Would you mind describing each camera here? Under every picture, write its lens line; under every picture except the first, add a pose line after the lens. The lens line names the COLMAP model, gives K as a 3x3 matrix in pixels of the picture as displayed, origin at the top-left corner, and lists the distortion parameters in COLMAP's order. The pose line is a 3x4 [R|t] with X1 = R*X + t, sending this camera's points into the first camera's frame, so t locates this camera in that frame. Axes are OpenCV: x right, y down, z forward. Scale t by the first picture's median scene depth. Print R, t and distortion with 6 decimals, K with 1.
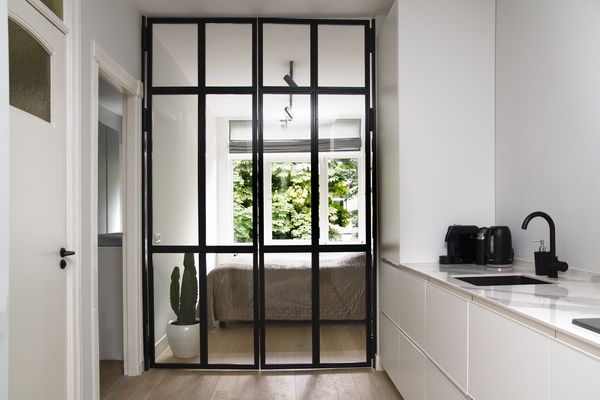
lens RADIAL K [[459.8, 0, 298.3], [0, 459.8, 204.9], [0, 0, 1]] dist [-0.005262, 0.001782]
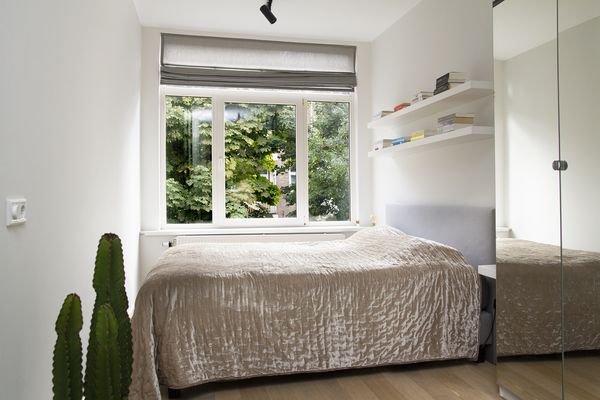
lens RADIAL K [[459.8, 0, 298.6], [0, 459.8, 200.9], [0, 0, 1]] dist [-0.005262, 0.001782]
pose [[0.980246, 0.006728, 0.197669, -0.086489], [-0.013832, 0.999306, 0.034582, 0.025189], [-0.197299, -0.036633, 0.979659, 0.326778]]
